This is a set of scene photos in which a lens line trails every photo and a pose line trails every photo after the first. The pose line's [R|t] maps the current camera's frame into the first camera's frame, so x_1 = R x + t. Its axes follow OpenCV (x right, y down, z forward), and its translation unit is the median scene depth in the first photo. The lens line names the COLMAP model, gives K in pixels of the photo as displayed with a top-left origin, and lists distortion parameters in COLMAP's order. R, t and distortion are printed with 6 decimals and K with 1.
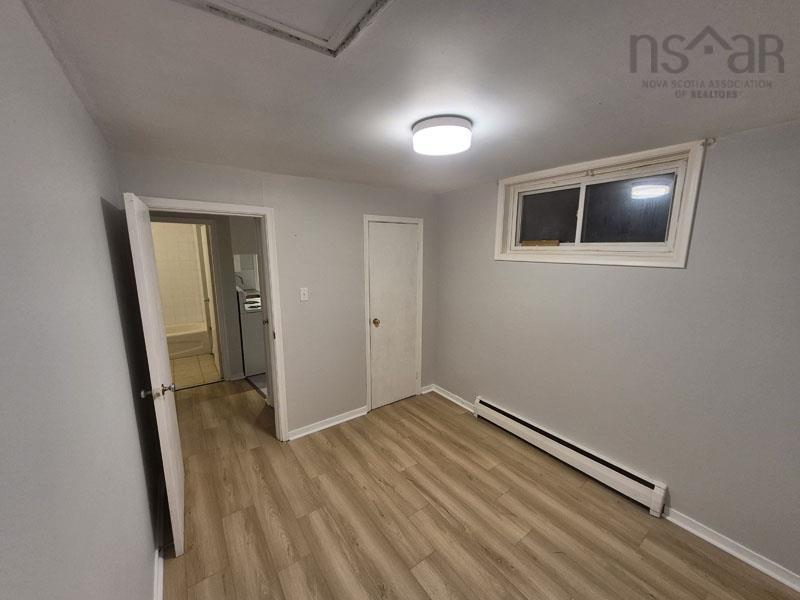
lens RADIAL K [[308.4, 0, 400.0], [0, 308.4, 300.0], [0, 0, 1]] dist [0.000748, 0.000063]
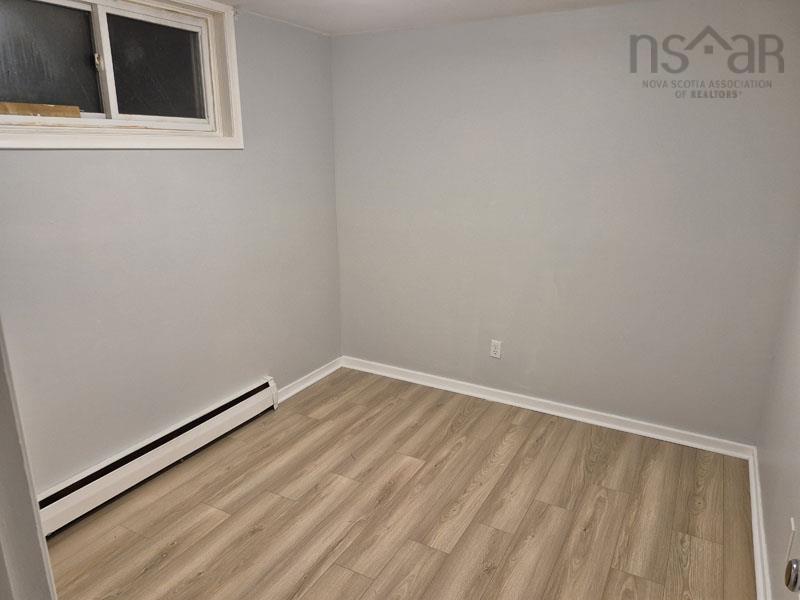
lens RADIAL K [[532.7, 0, 400.0], [0, 532.7, 300.0], [0, 0, 1]] dist [0.003373, -0.002065]
pose [[-0.404341, -0.254339, 0.878533, -0.729504], [0.154353, 0.927803, 0.339643, -0.136057], [-0.901490, 0.272935, -0.335890, 1.100404]]
